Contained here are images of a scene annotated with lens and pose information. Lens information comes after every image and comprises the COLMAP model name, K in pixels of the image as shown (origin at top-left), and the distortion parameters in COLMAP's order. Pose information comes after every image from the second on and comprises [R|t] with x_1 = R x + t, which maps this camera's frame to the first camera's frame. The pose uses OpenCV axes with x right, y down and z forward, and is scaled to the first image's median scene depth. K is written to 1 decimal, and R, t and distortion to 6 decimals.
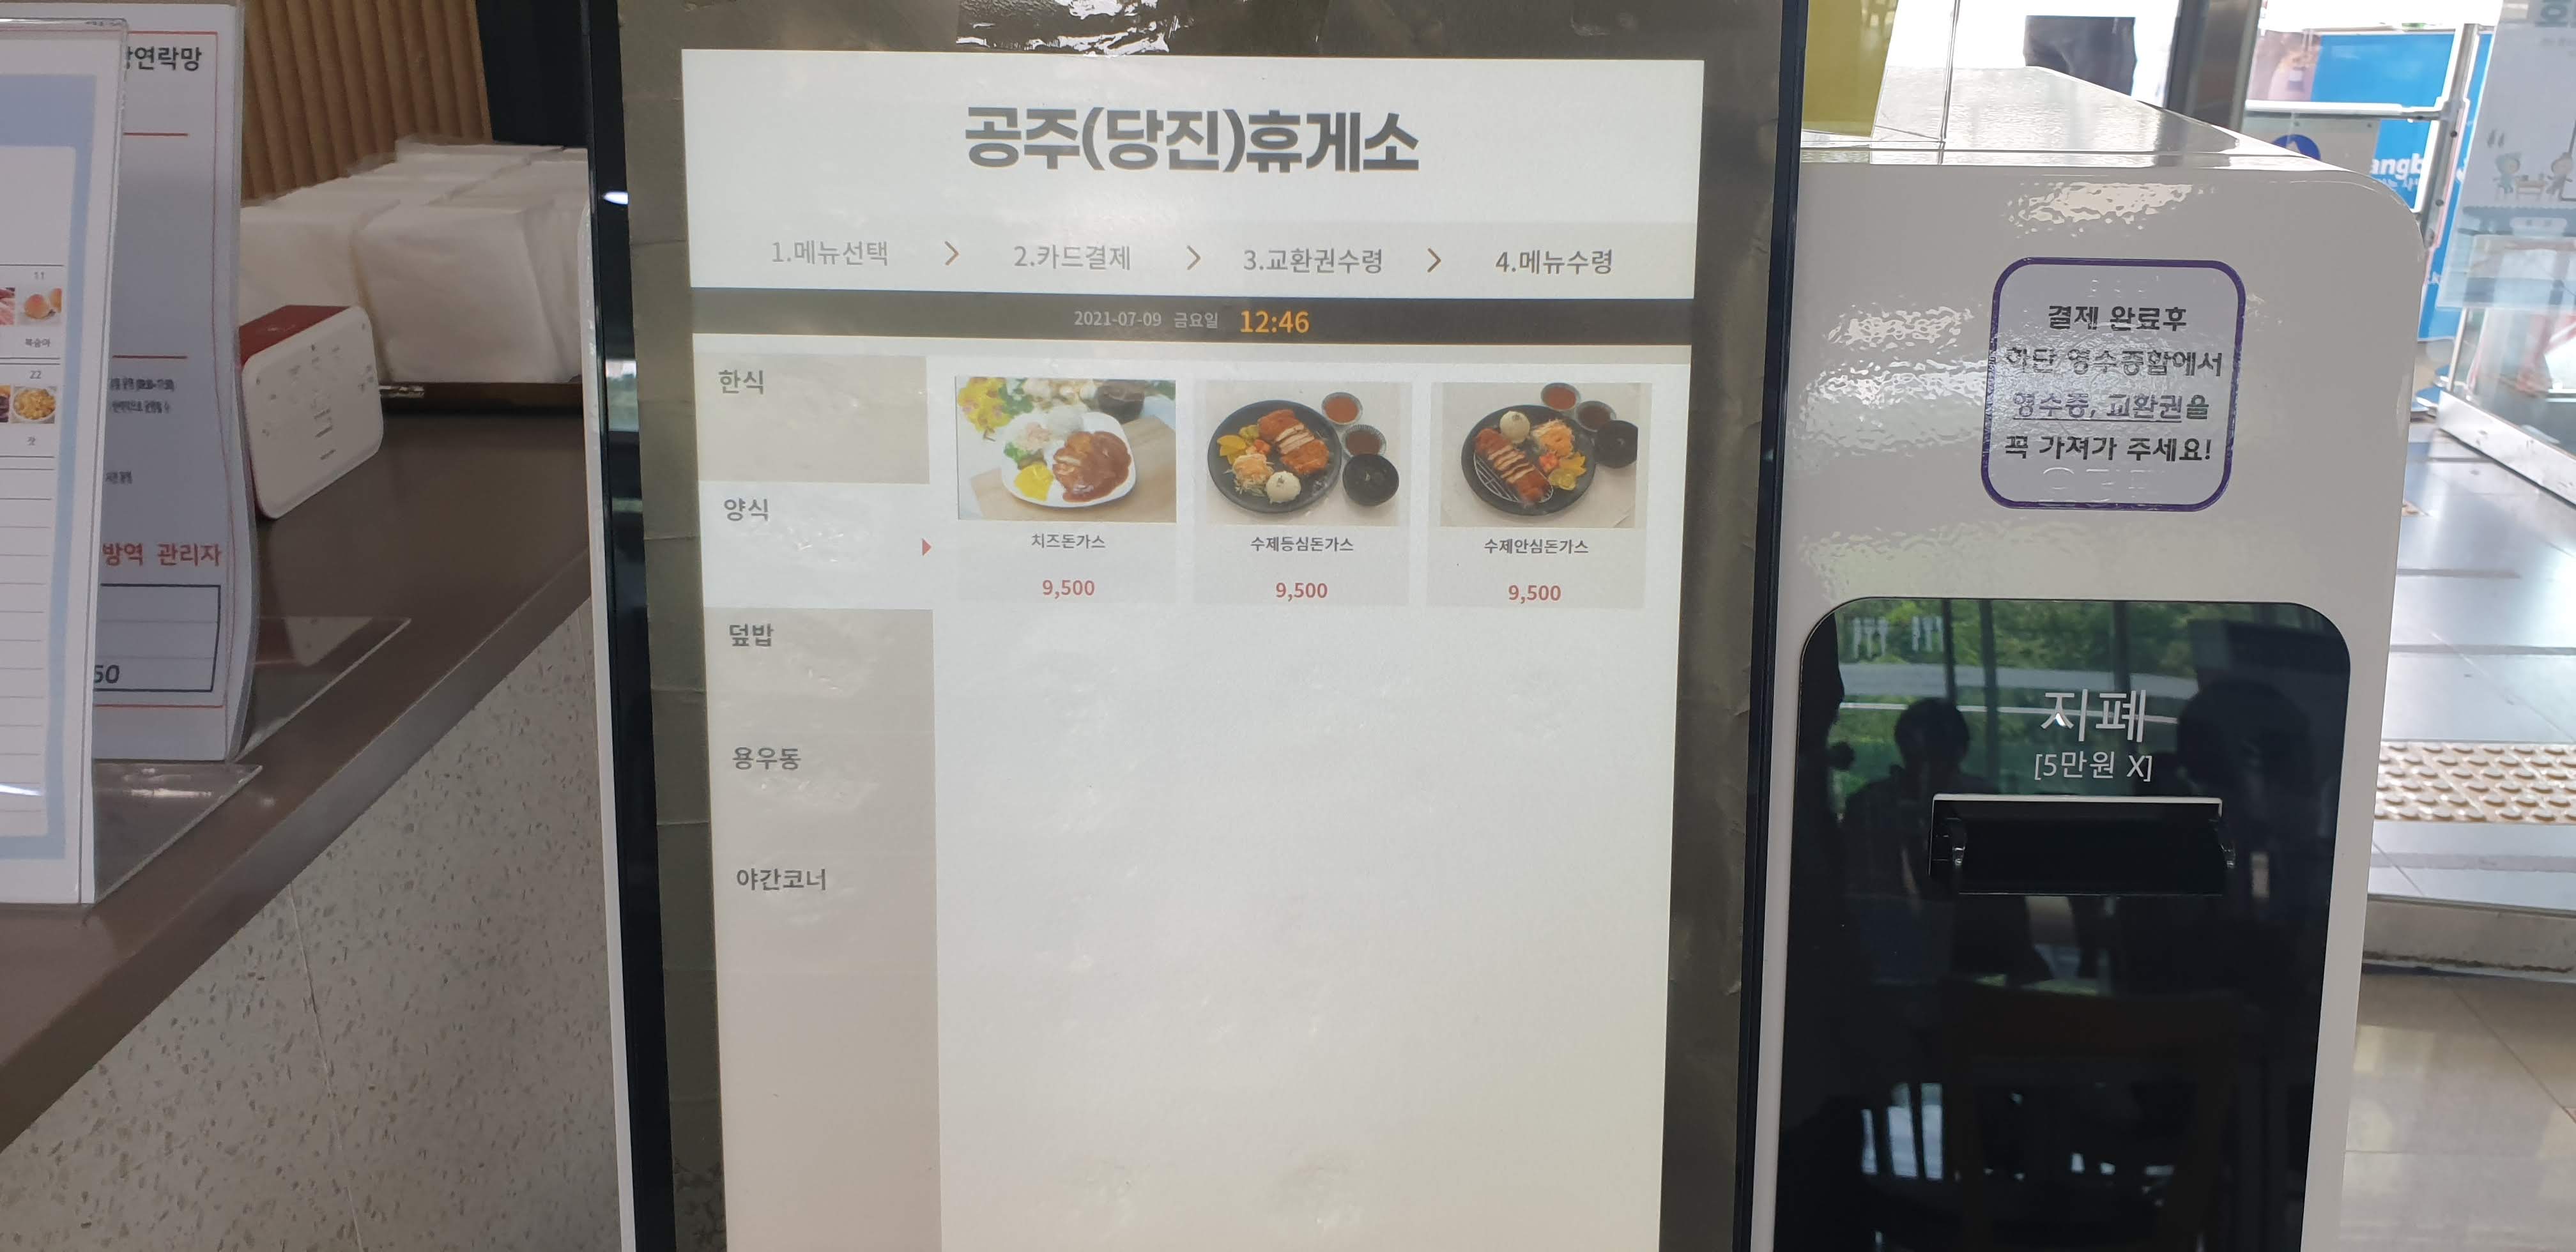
lens RADIAL K [[2021.4, 0, 1285.0], [0, 2021.4, 622.2], [0, 0, 1]] dist [0.028079, -0.014291]
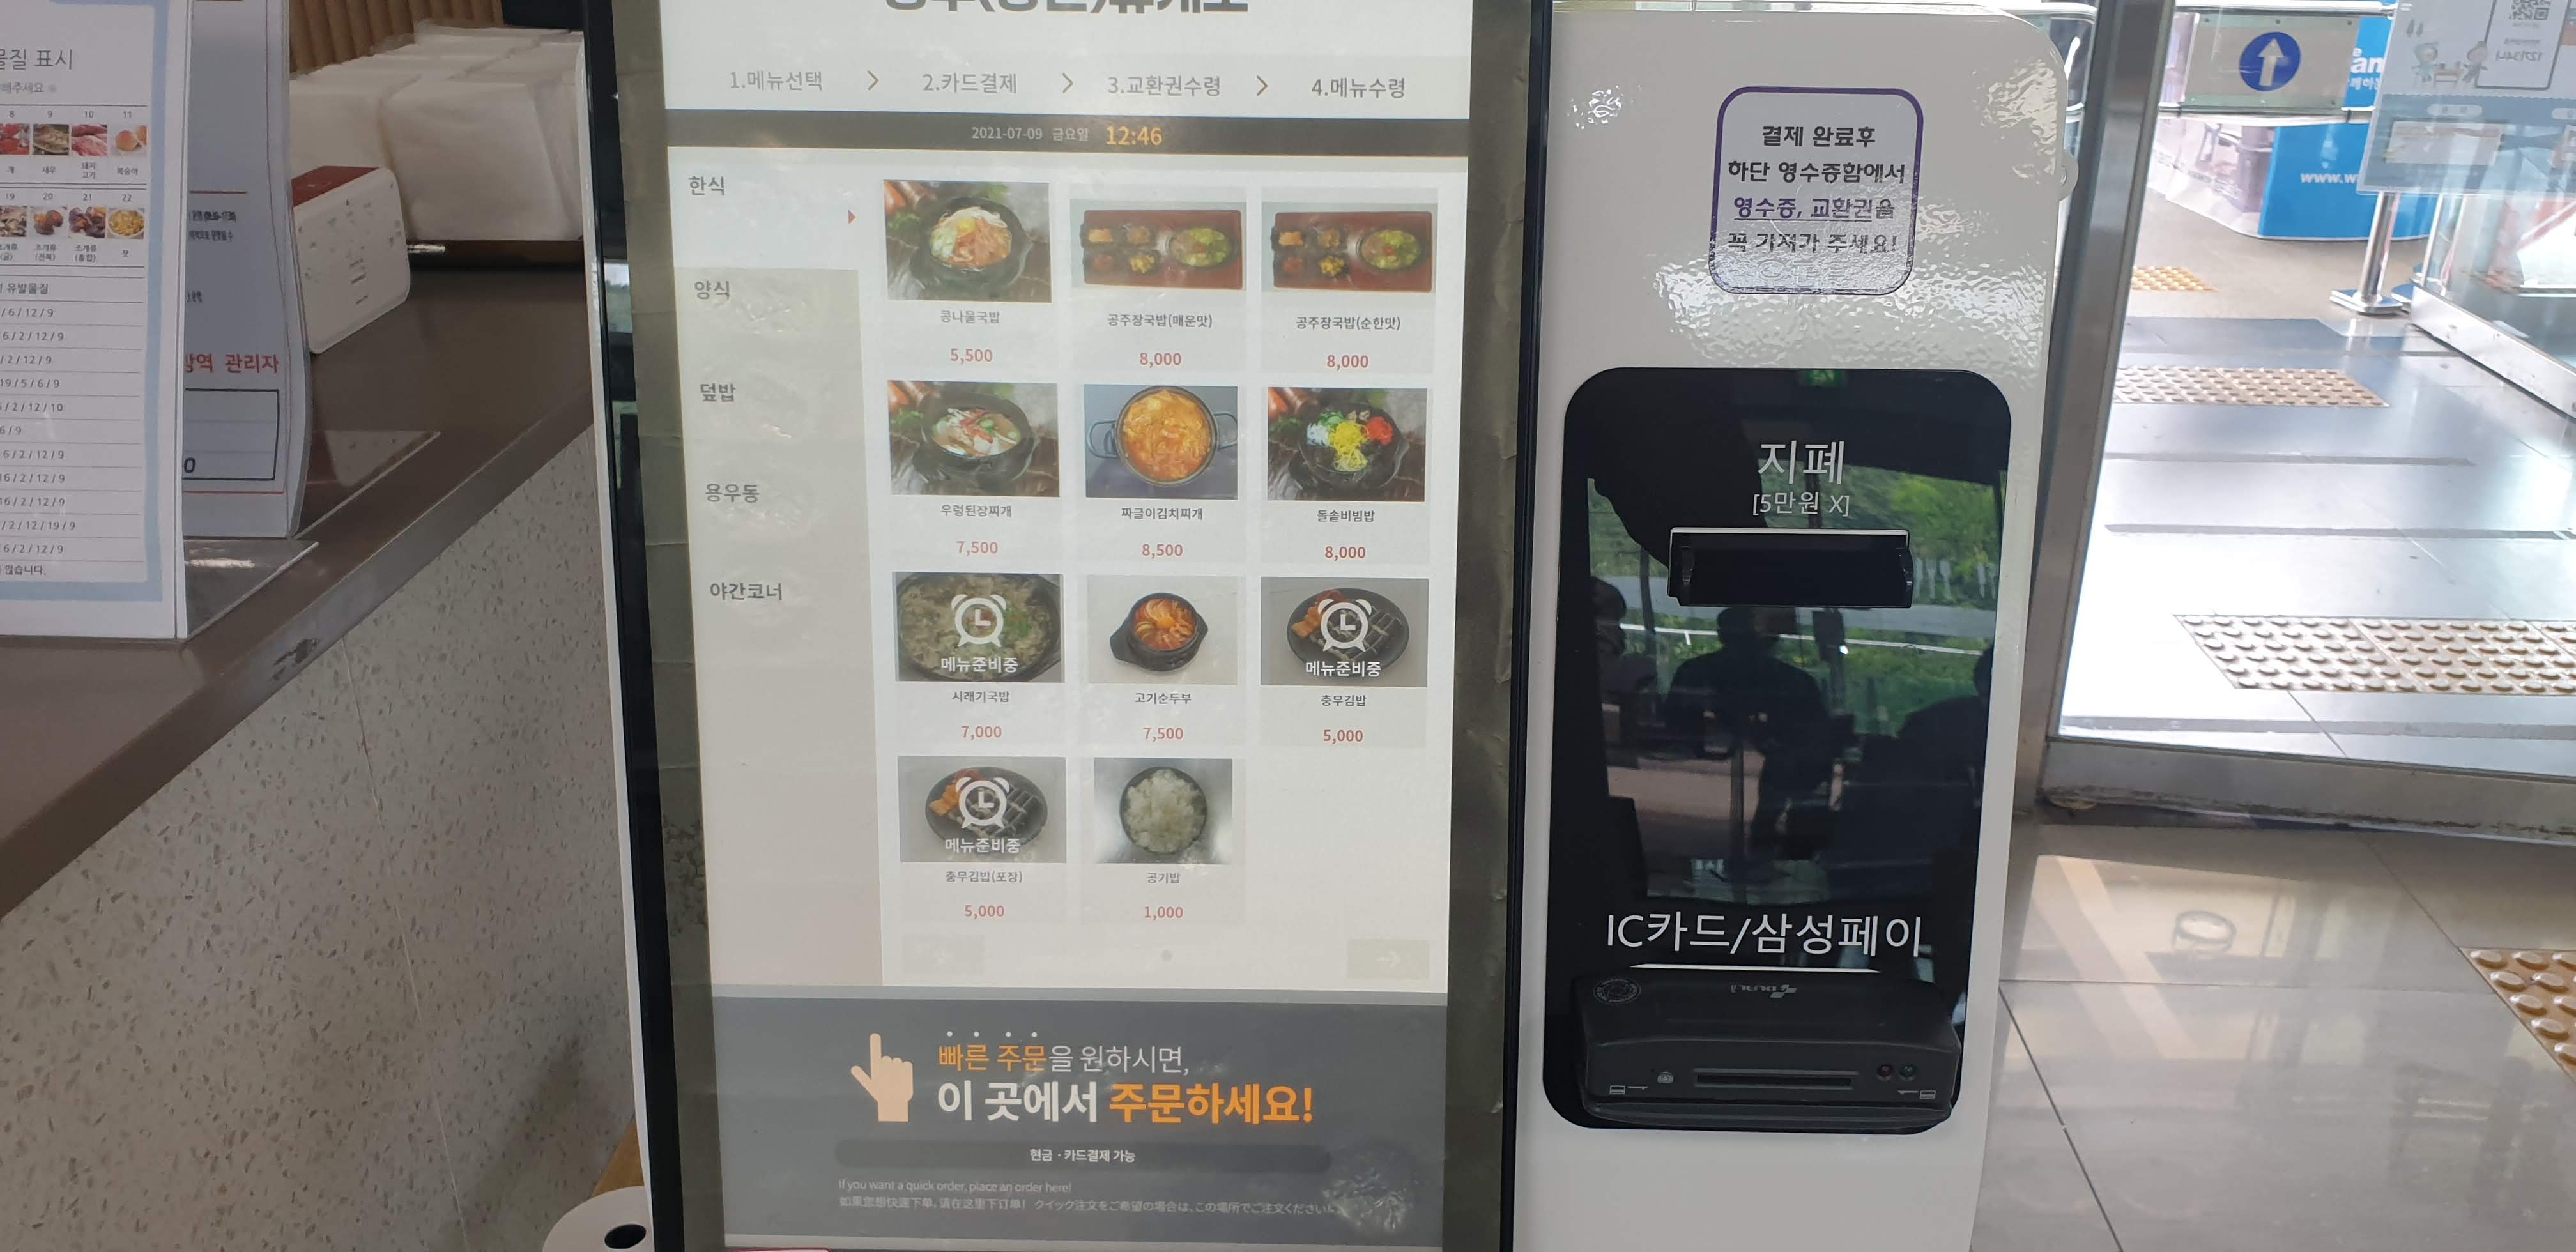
lens RADIAL K [[2021.4, 0, 1287.2], [0, 2021.4, 621.3], [0, 0, 1]] dist [0.028079, -0.014291]
pose [[0.999971, 0.001685, -0.007415, 0.092661], [-0.001367, 0.999085, 0.042744, 0.089929], [0.007480, -0.042733, 0.999059, -0.240471]]
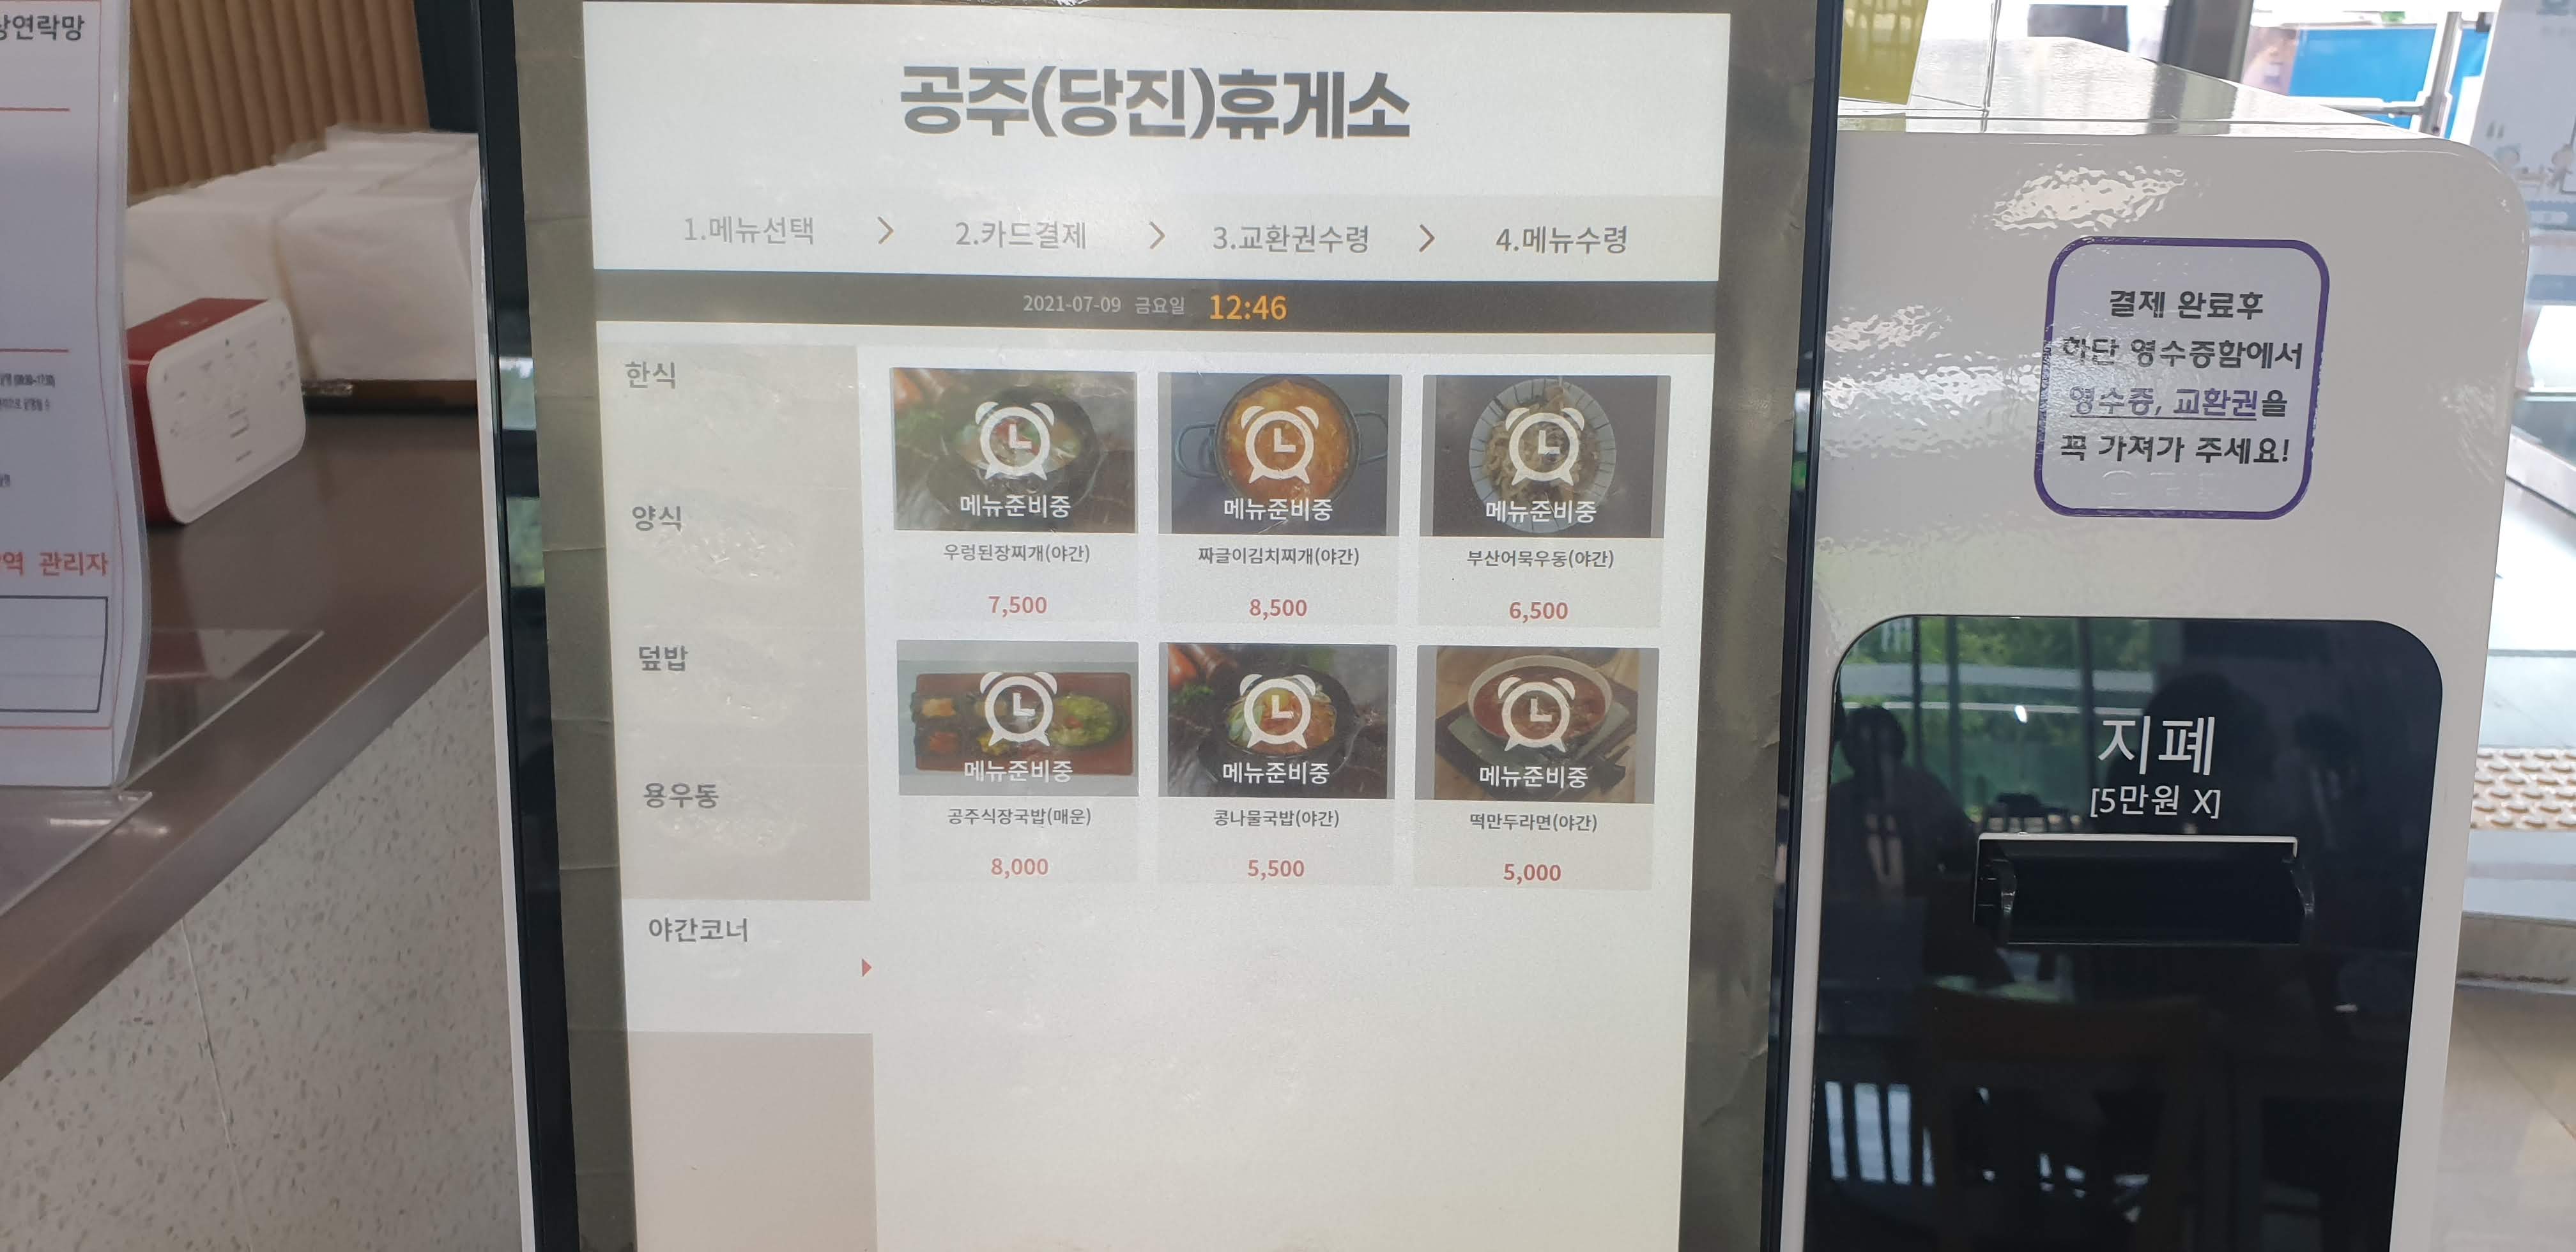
lens RADIAL K [[2021.4, 0, 1260.5], [0, 2021.4, 632.3], [0, 0, 1]] dist [0.028079, -0.014291]
pose [[0.999993, -0.000587, 0.003759, -0.002744], [0.000568, 0.999987, 0.005007, -0.009074], [-0.003762, -0.005004, 0.999980, 0.099241]]
